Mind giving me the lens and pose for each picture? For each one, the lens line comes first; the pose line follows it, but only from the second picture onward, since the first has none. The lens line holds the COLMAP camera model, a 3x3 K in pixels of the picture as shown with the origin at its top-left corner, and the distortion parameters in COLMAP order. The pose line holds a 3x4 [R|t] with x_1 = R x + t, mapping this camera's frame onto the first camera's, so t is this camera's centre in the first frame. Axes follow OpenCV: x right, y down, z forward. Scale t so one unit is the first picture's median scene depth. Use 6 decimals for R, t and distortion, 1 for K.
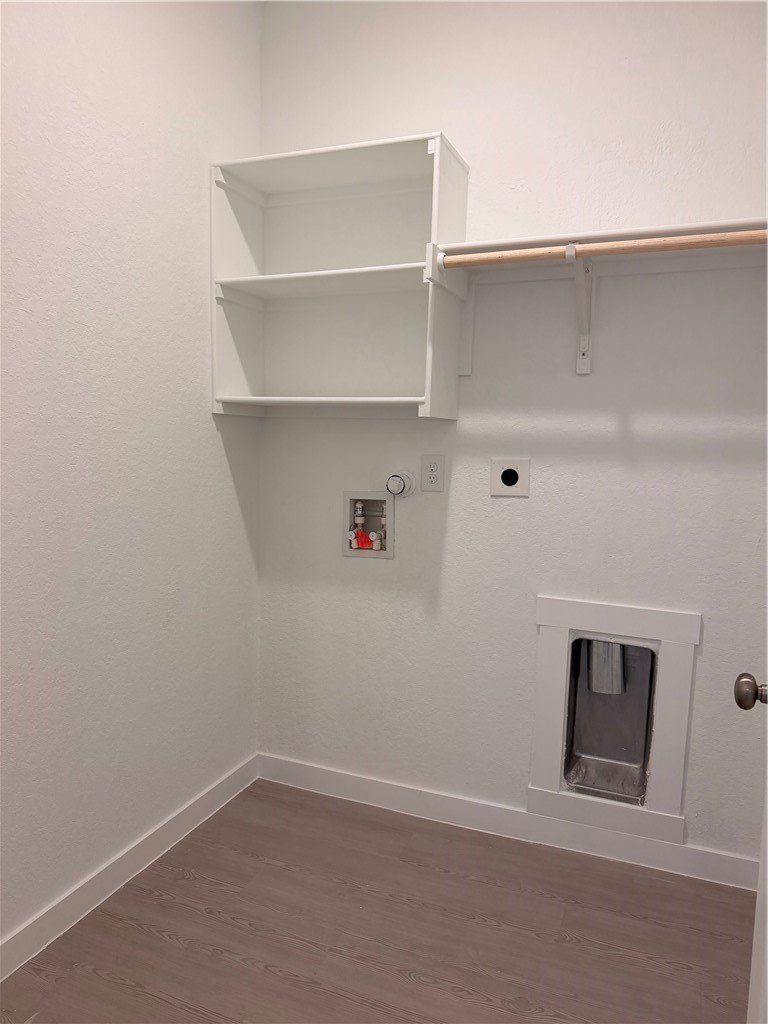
lens RADIAL K [[715.5, 0, 385.9], [0, 715.5, 518.5], [0, 0, 1]] dist [0.044295, -0.016698]
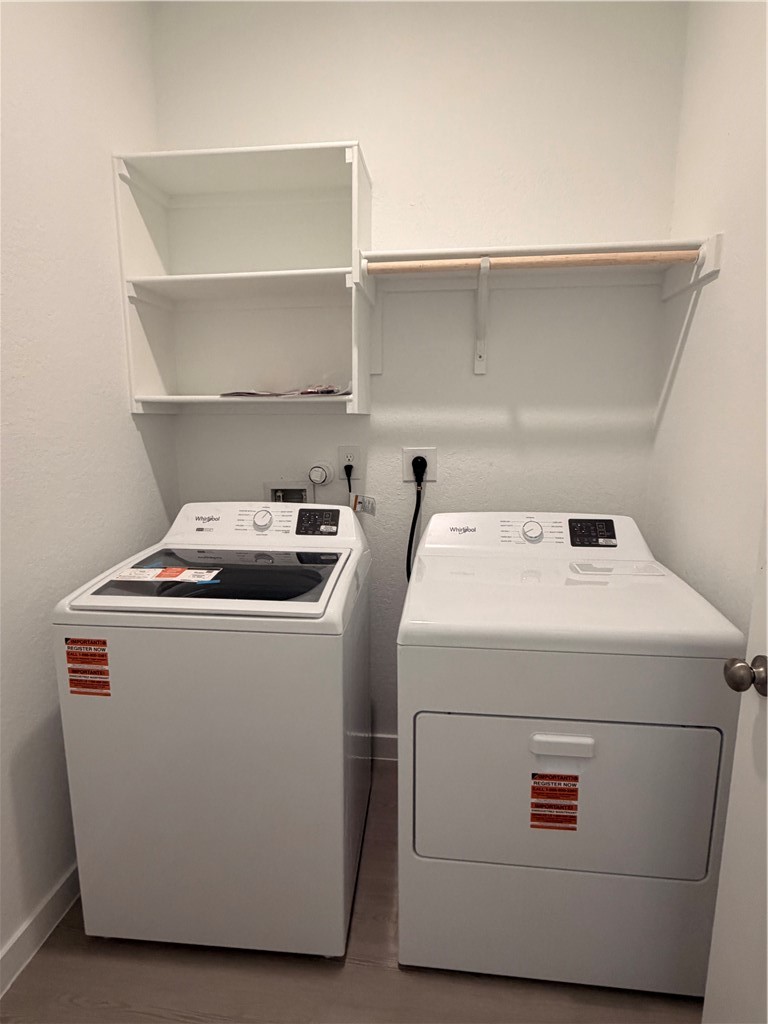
lens RADIAL K [[543.7, 0, 380.0], [0, 543.7, 512.7], [0, 0, 1]] dist [0.006524, 0.006810]
pose [[0.966126, -0.066834, 0.249268, -0.111426], [0.050661, 0.996207, 0.070750, -0.046344], [-0.253050, -0.055725, 0.965847, 0.173841]]
